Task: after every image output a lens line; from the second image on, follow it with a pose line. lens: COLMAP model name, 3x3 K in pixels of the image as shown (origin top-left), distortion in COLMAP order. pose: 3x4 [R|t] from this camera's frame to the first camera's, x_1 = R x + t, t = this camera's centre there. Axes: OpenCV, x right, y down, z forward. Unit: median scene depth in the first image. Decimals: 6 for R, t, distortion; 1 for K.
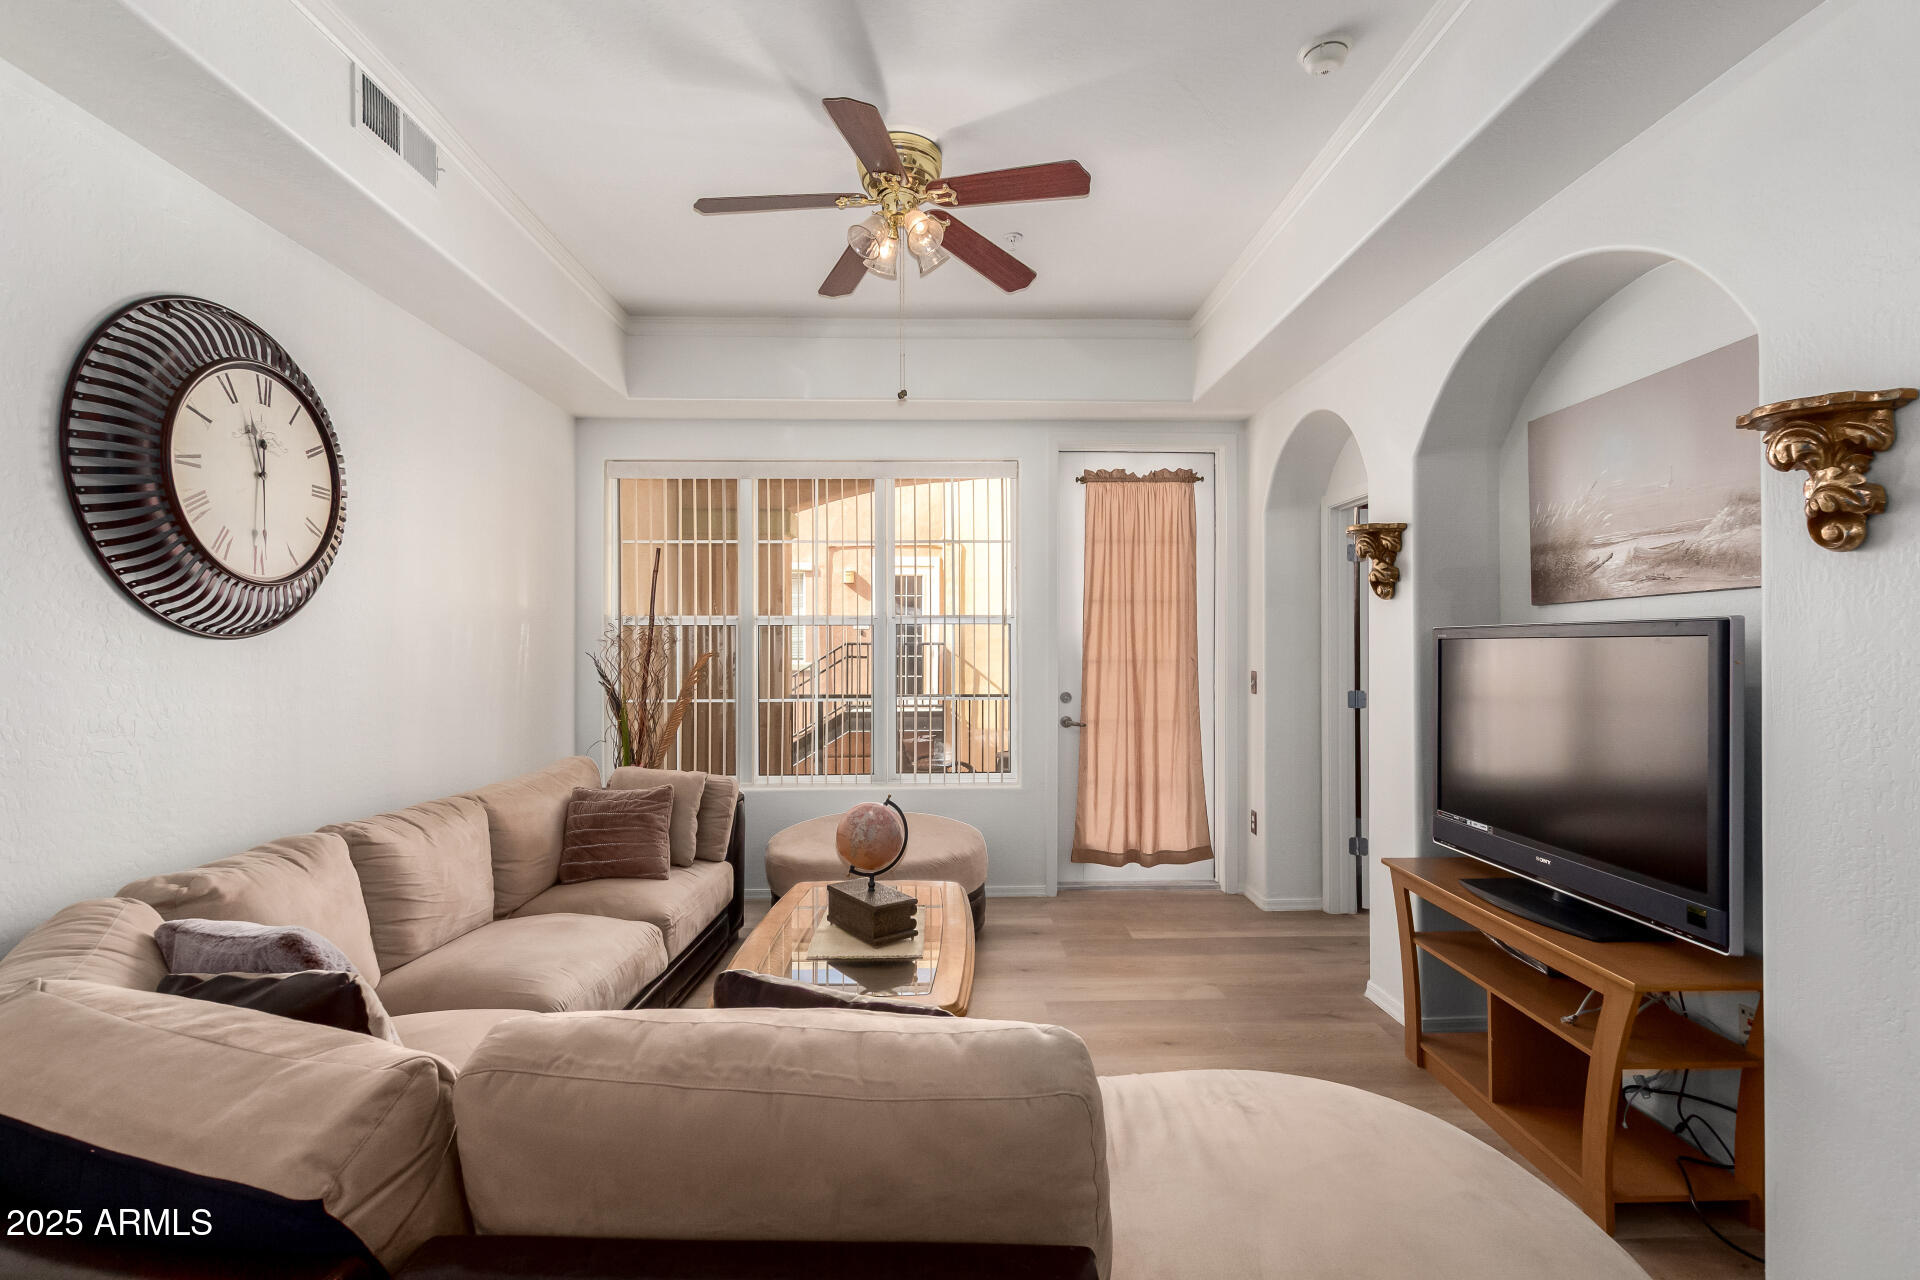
lens RADIAL K [[888.6, 0, 964.8], [0, 888.6, 643.2], [0, 0, 1]] dist [0.032006, 0.000944]
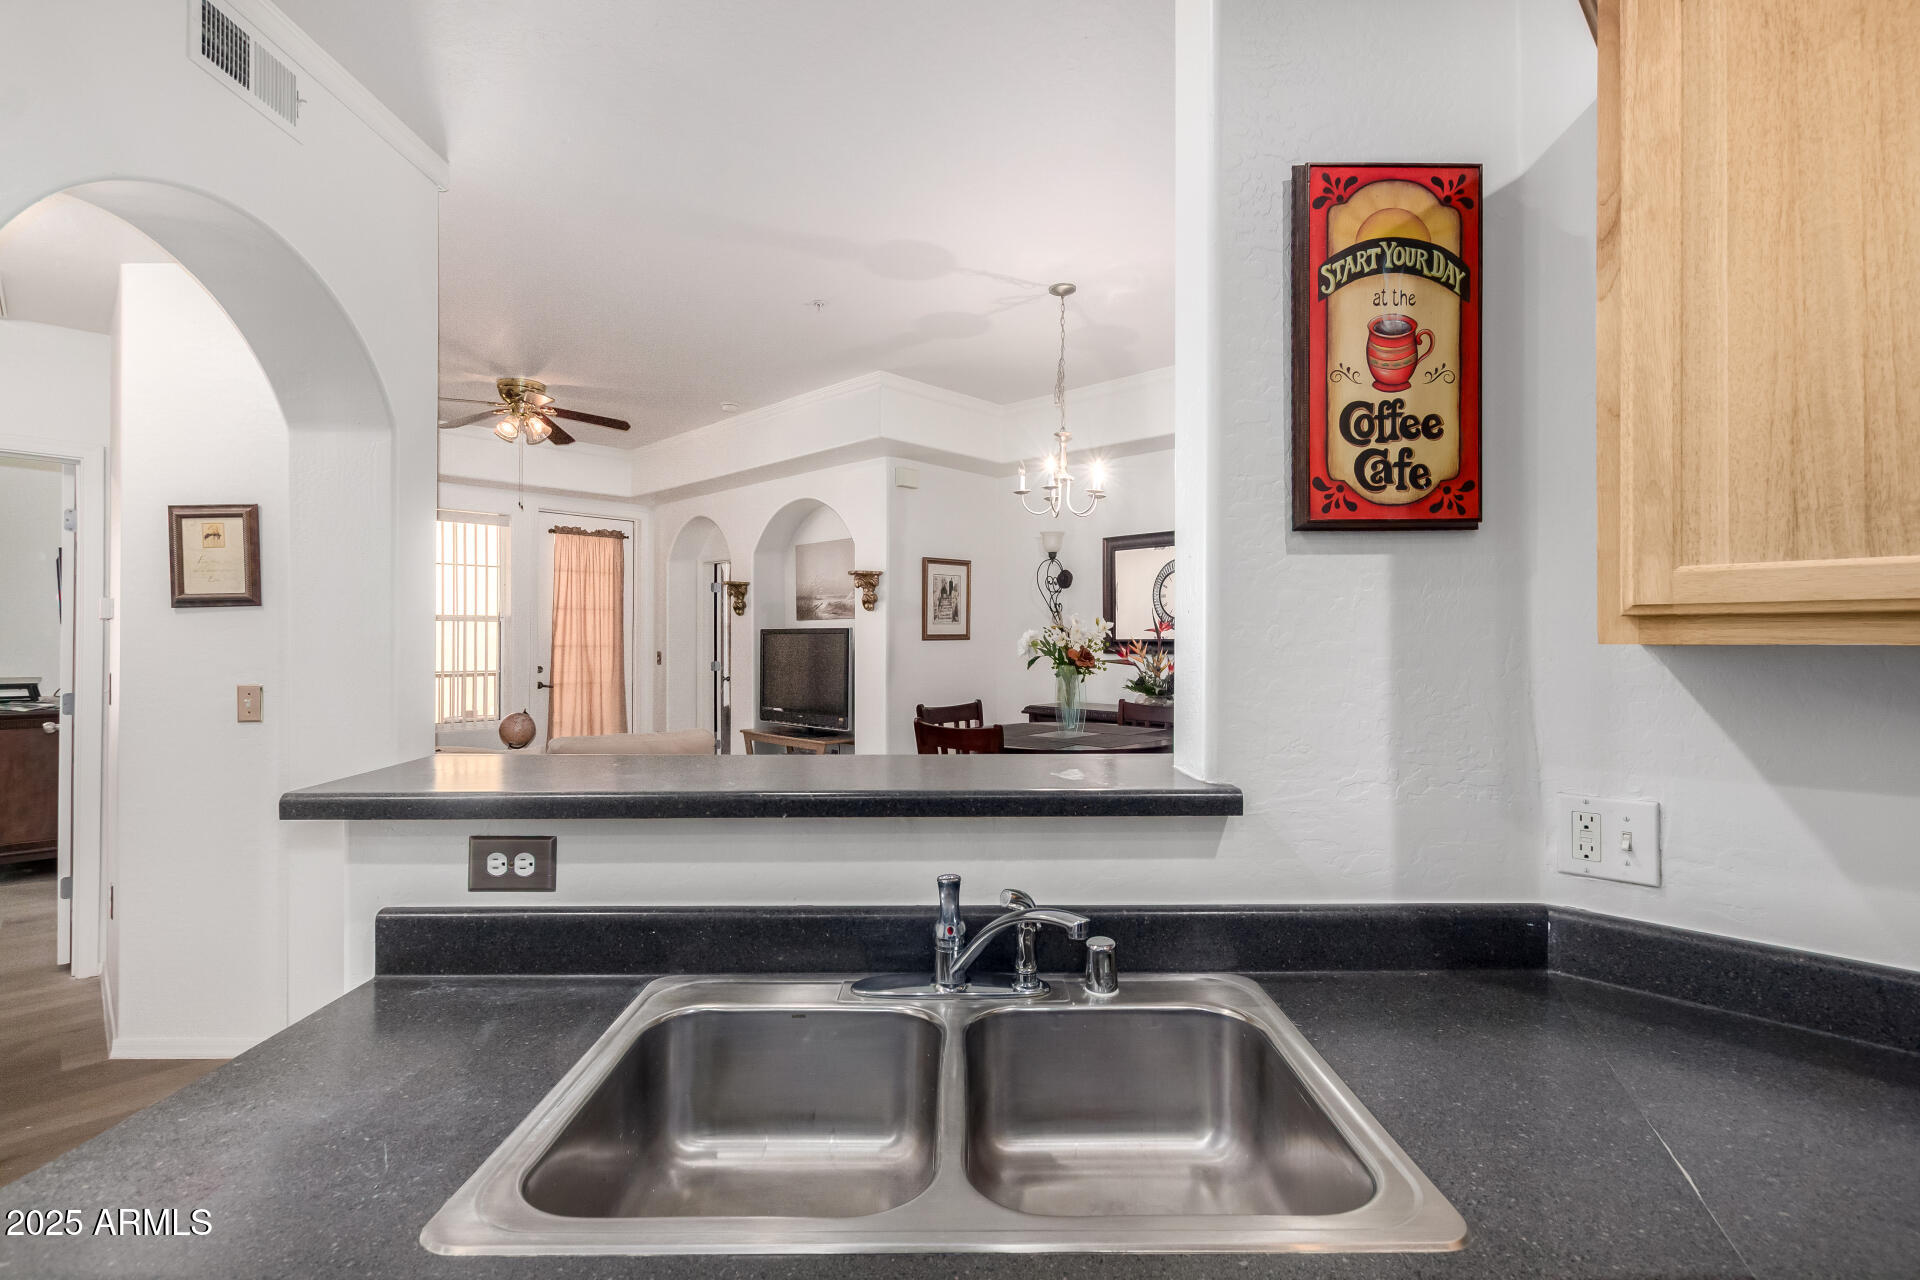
lens RADIAL K [[888.6, 0, 960.8], [0, 888.6, 638.2], [0, 0, 1]] dist [0.032006, 0.000944]
pose [[0.726531, 0.007986, 0.687087, -0.434542], [-0.007805, 0.999964, -0.003370, 0.006011], [-0.687089, -0.002914, 0.726567, -0.655341]]
